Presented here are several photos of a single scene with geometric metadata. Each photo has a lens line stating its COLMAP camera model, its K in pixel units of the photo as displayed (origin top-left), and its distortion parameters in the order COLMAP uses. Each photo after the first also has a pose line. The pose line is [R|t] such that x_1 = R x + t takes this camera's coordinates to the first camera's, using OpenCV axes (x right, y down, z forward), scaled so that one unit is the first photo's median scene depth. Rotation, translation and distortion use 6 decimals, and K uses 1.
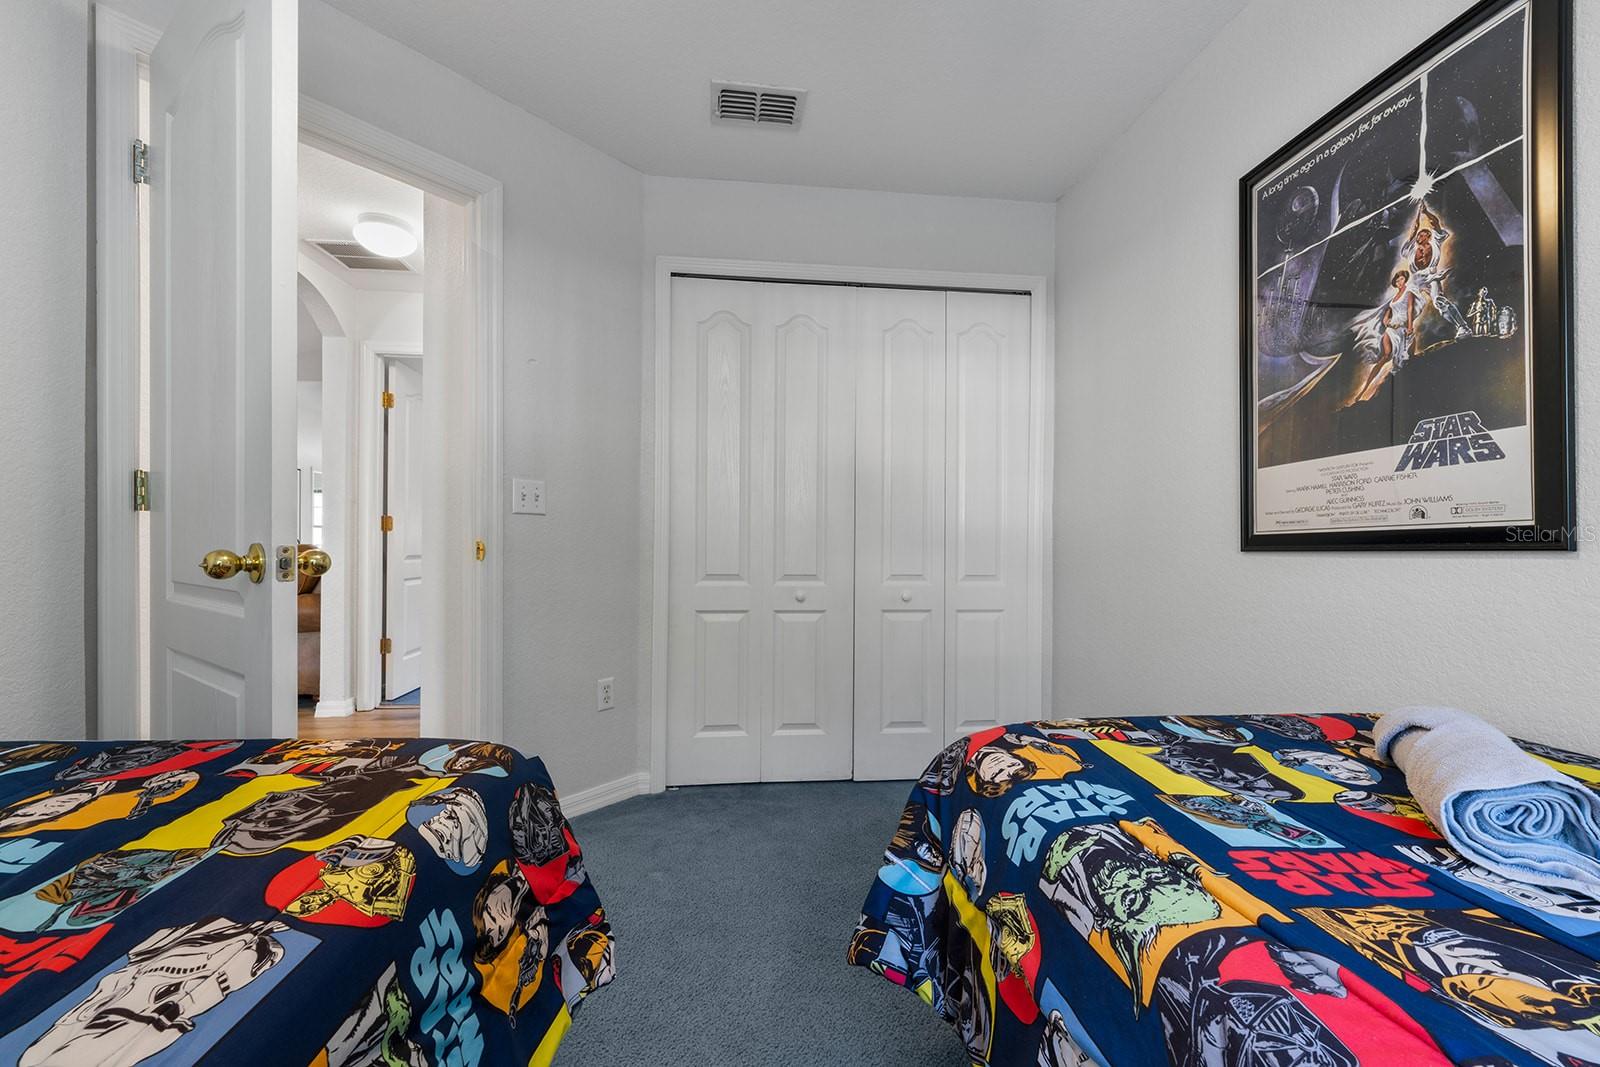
lens RADIAL K [[652.4, 0, 799.5], [0, 652.4, 541.7], [0, 0, 1]] dist [0.001754, -0.000502]
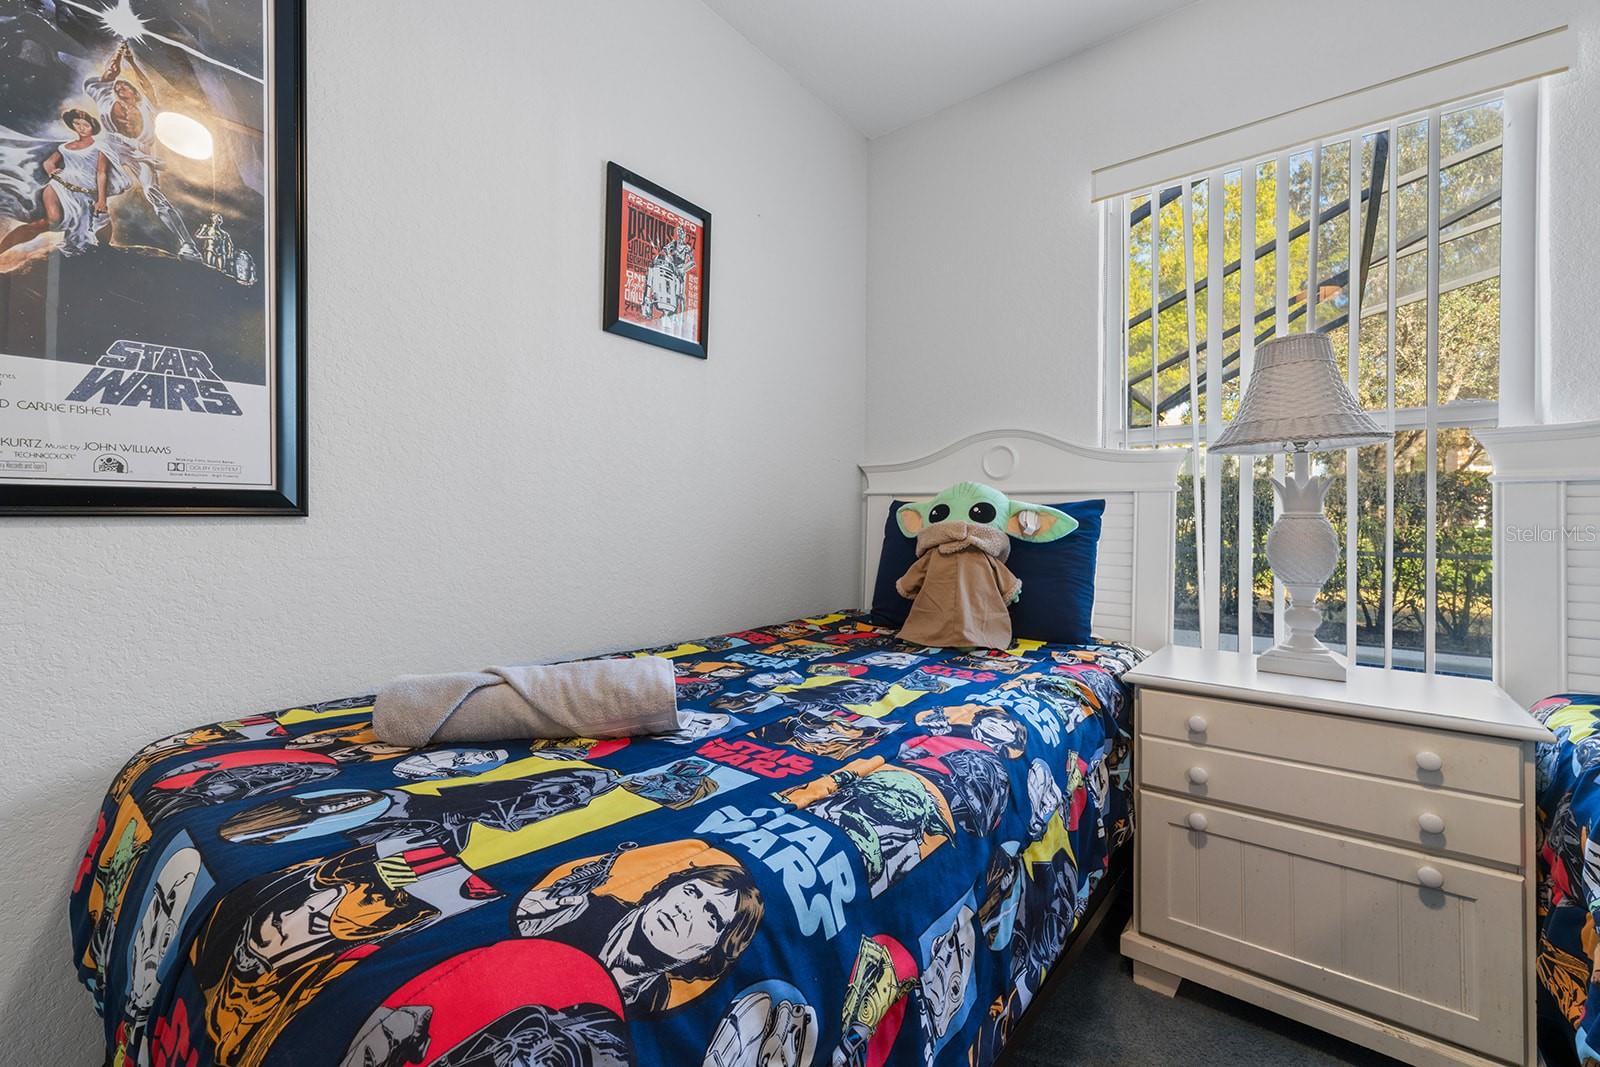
lens RADIAL K [[652.4, 0, 796.8], [0, 652.4, 521.1], [0, 0, 1]] dist [0.001754, -0.000502]
pose [[-0.699006, -0.021636, 0.714788, -0.152781], [-0.023023, 0.999705, 0.007745, -0.004839], [-0.714745, -0.011043, -0.699298, 1.285838]]
